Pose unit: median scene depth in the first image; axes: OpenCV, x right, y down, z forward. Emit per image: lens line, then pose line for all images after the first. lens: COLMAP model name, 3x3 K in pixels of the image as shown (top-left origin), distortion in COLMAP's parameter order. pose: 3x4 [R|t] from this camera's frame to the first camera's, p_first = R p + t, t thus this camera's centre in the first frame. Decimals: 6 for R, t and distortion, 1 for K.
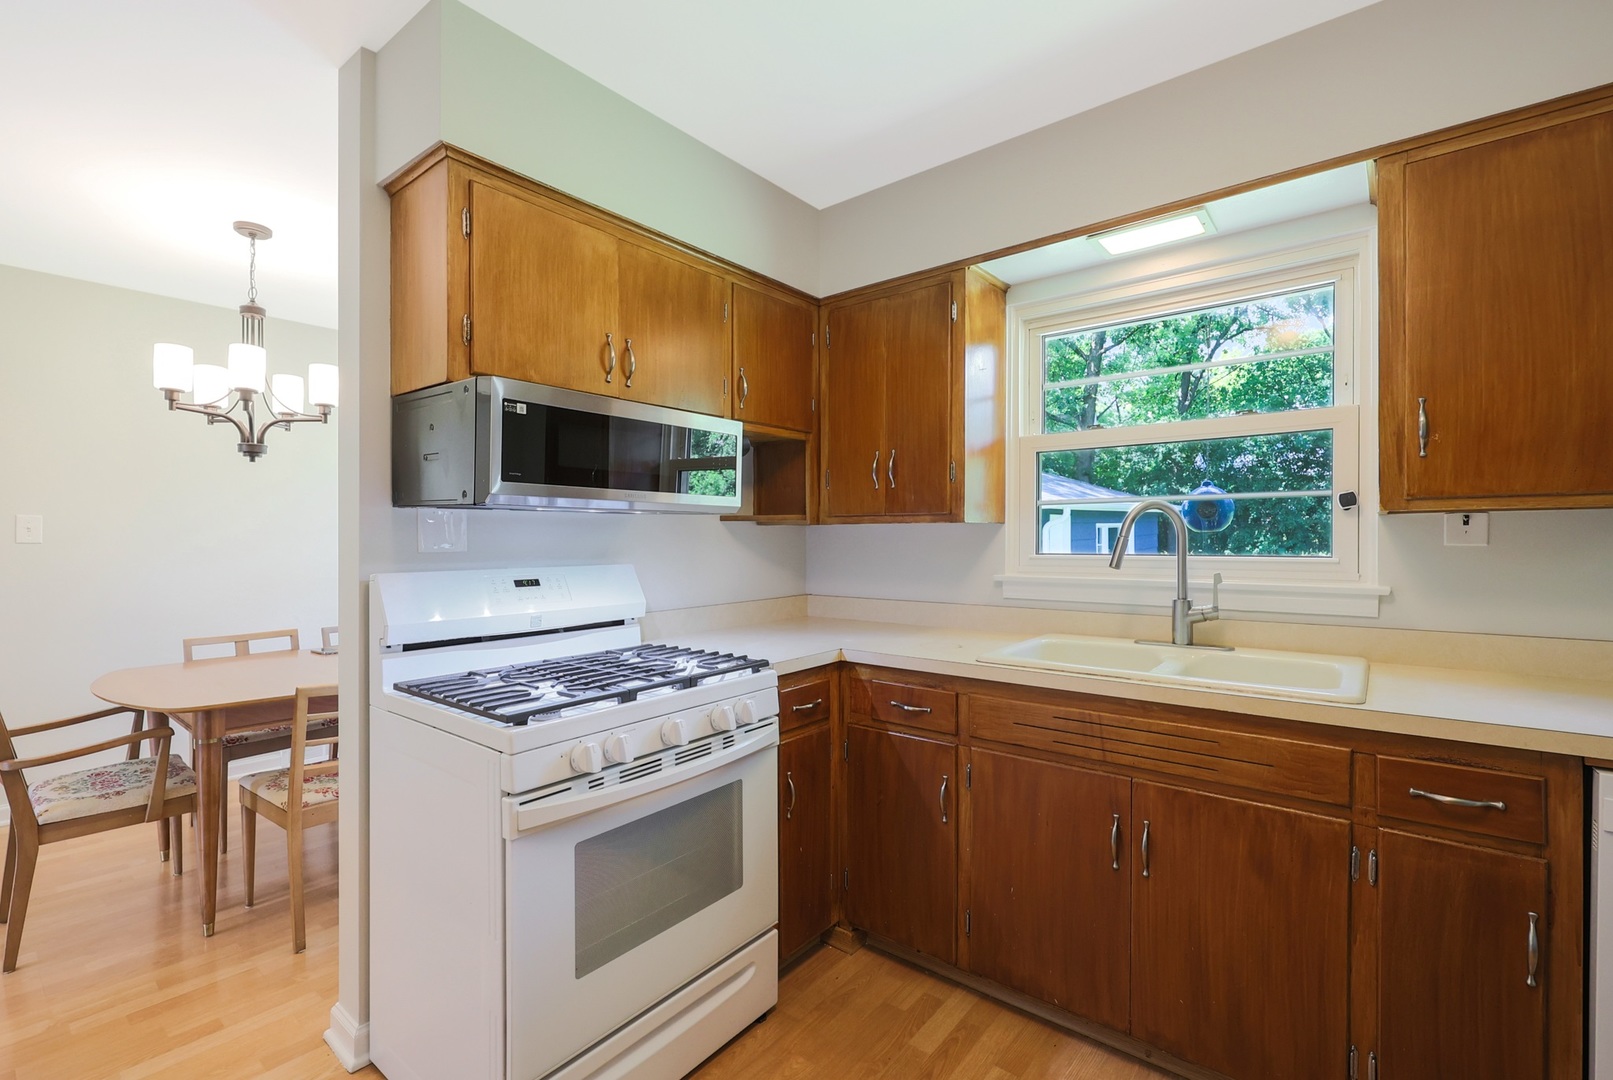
lens RADIAL K [[703.3, 0, 798.1], [0, 703.3, 538.4], [0, 0, 1]] dist [0.000035, 0.000007]
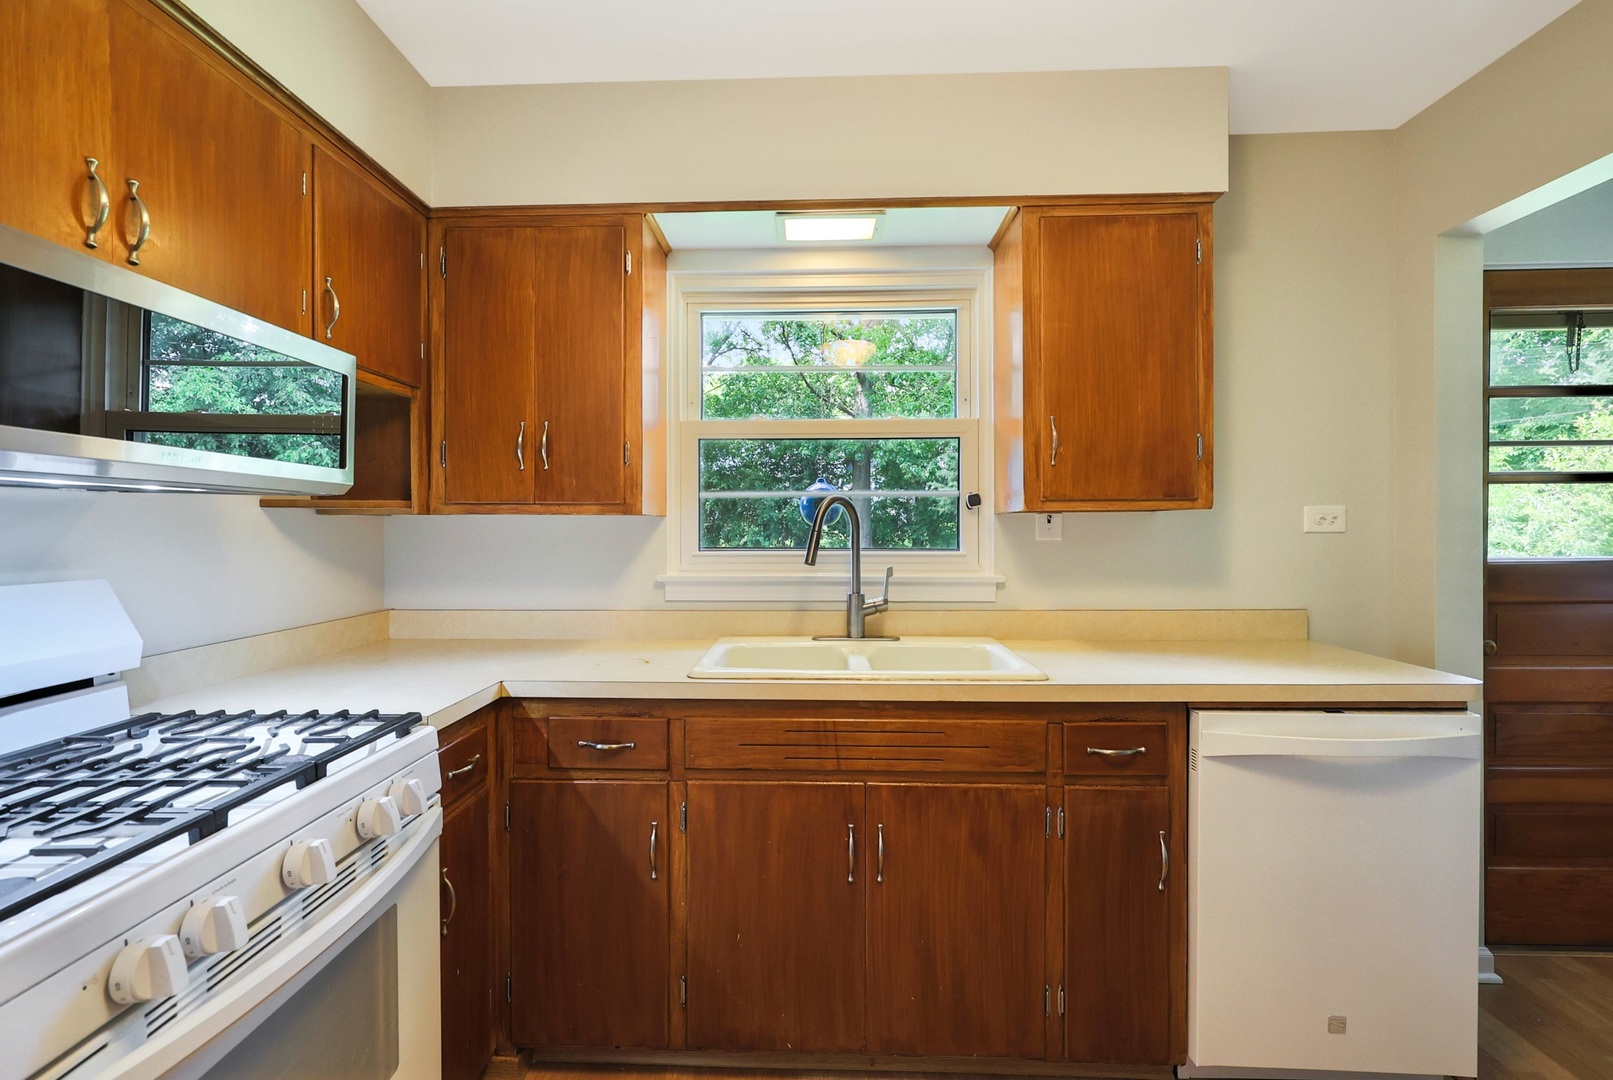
lens RADIAL K [[731.4, 0, 781.6], [0, 731.4, 533.1], [0, 0, 1]] dist [0.004091, 0.001147]
pose [[0.803520, 0.000447, 0.595277, -0.181363], [-0.001728, 0.999997, 0.001582, -0.002062], [-0.595275, -0.002300, 0.803519, 0.224376]]
